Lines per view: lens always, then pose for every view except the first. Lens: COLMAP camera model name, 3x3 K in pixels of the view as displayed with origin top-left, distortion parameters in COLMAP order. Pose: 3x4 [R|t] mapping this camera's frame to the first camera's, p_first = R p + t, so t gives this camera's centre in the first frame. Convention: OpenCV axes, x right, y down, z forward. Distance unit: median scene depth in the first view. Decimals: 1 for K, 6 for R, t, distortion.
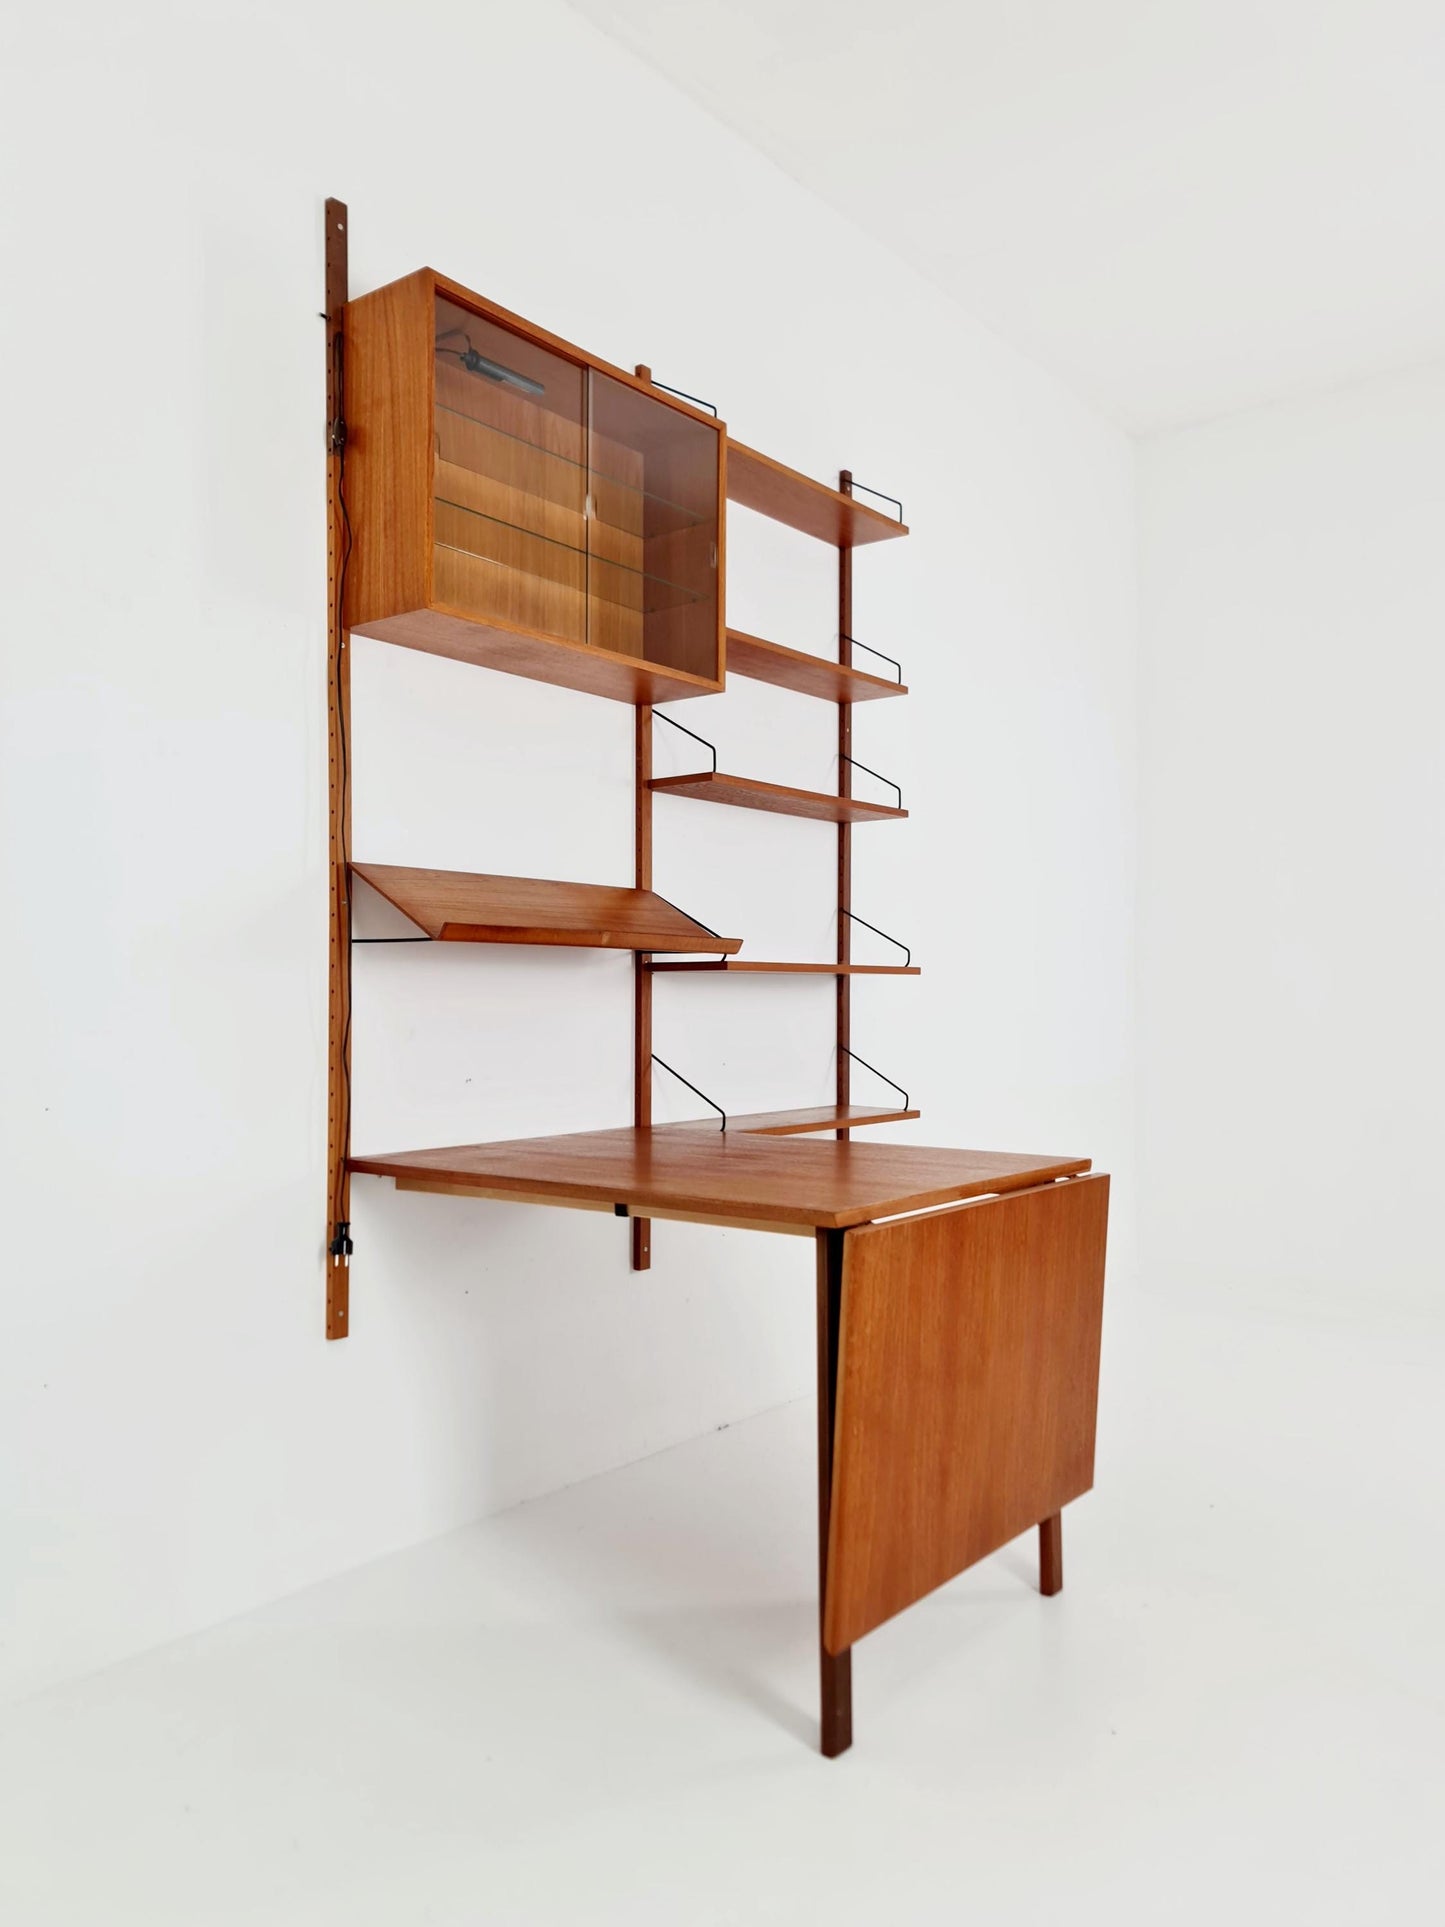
lens RADIAL K [[1476.9, 0, 724.8], [0, 1476.9, 995.0], [0, 0, 1]] dist [0.053270, -0.000858]
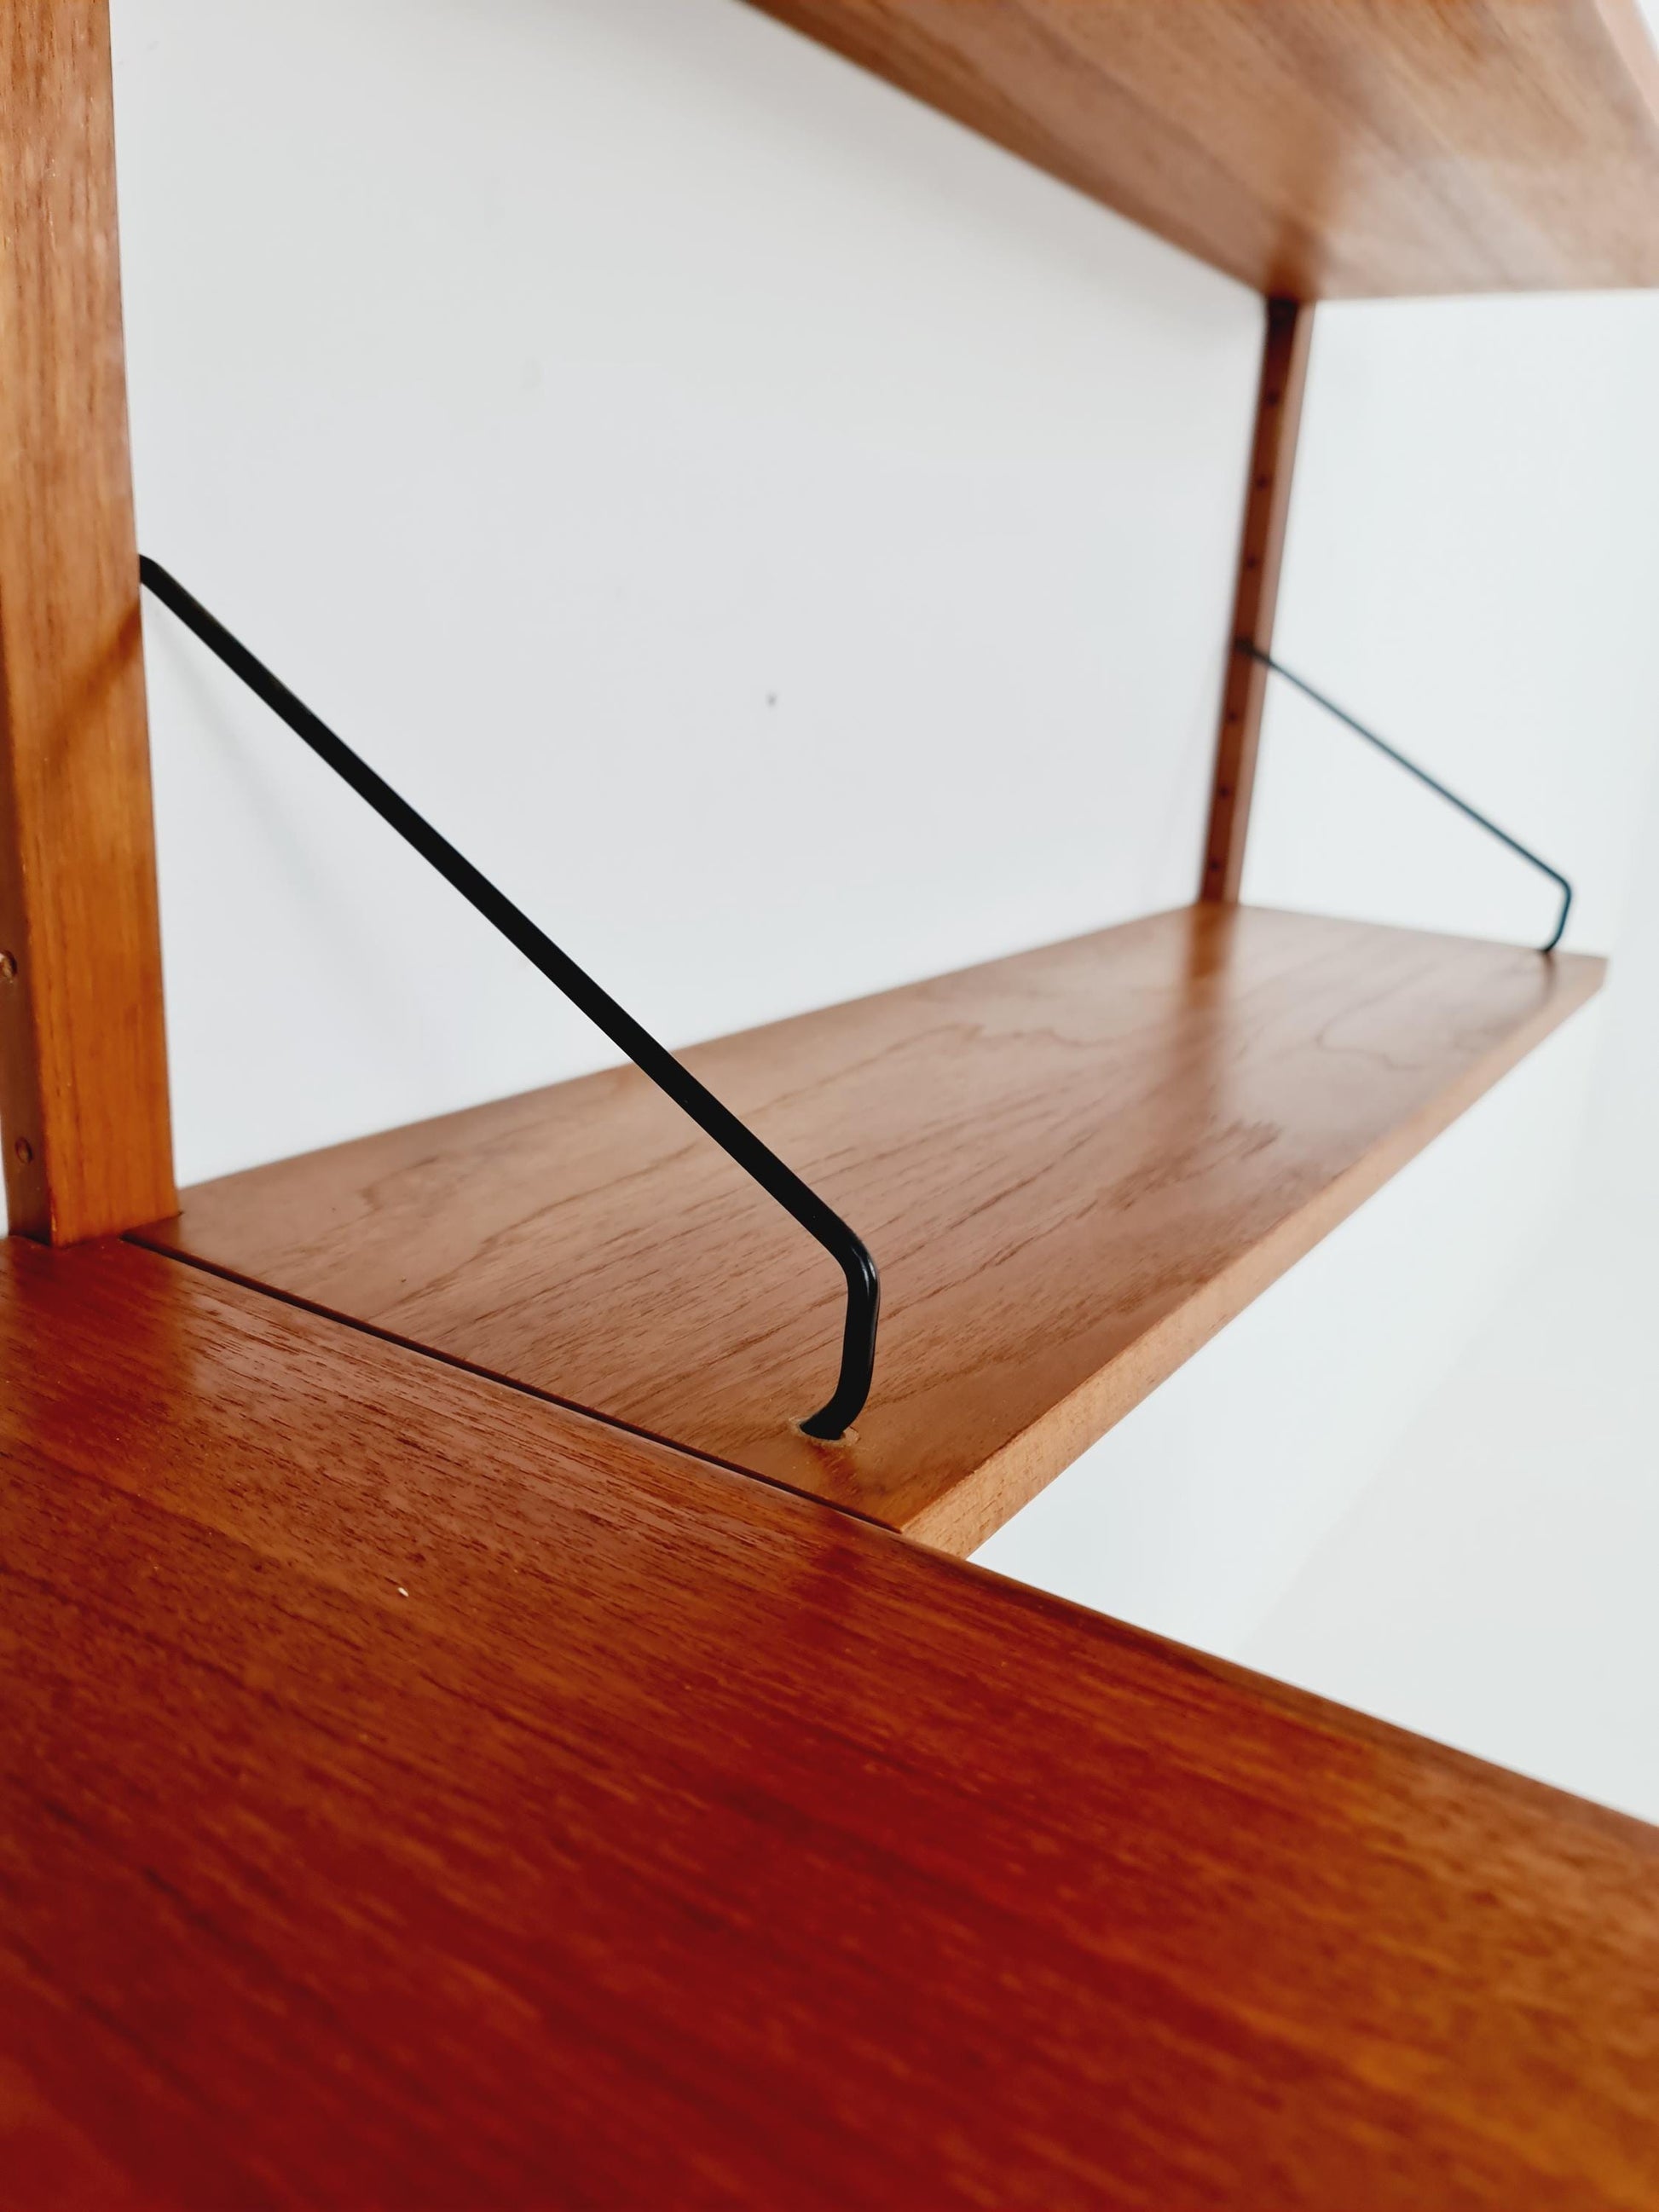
lens RADIAL K [[1662.6, 0, 823.9], [0, 1662.6, 1136.9], [0, 0, 1]] dist [0.044136, -0.004365]
pose [[0.994868, 0.021810, 0.098799, -0.015967], [-0.049661, 0.956033, 0.289023, 0.050951], [-0.088152, -0.292446, 0.952210, 1.069231]]
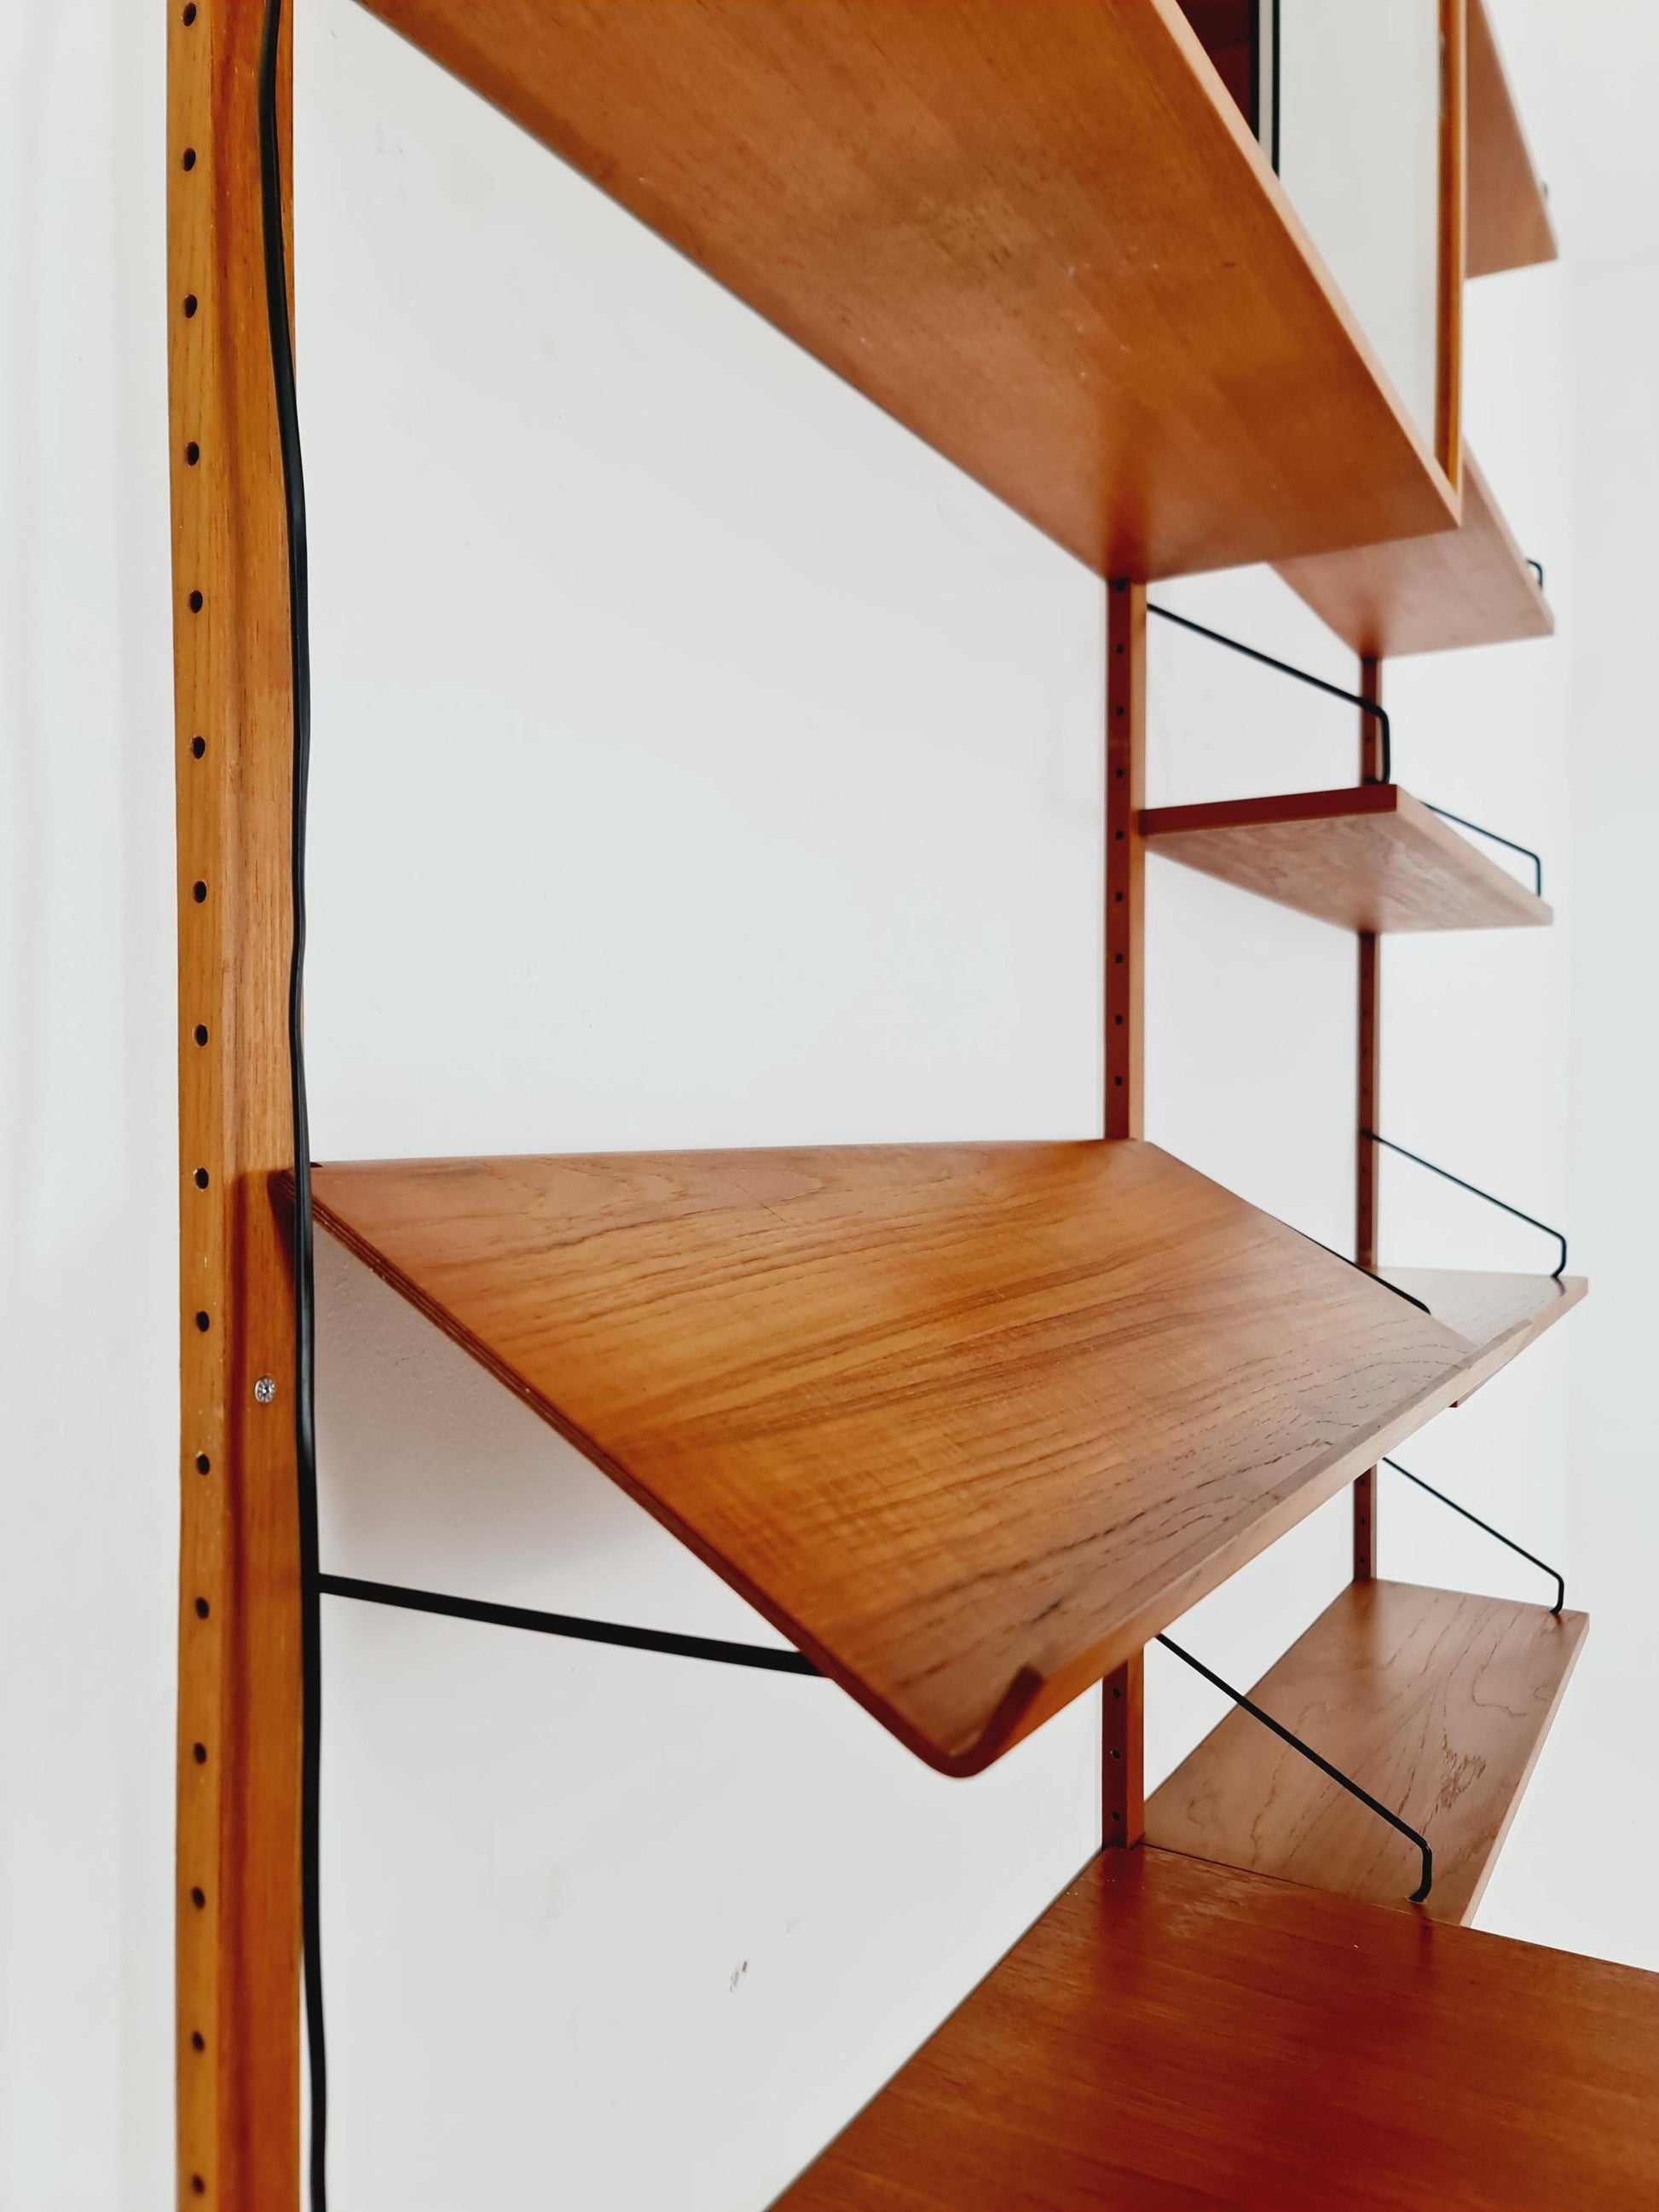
lens RADIAL K [[1662.6, 0, 823.9], [0, 1662.6, 1136.9], [0, 0, 1]] dist [0.044136, -0.004365]
pose [[0.990827, 0.000823, 0.135134, -0.213734], [-0.003491, 0.999804, 0.019510, -0.095983], [-0.135091, -0.019802, 0.990635, 0.776432]]
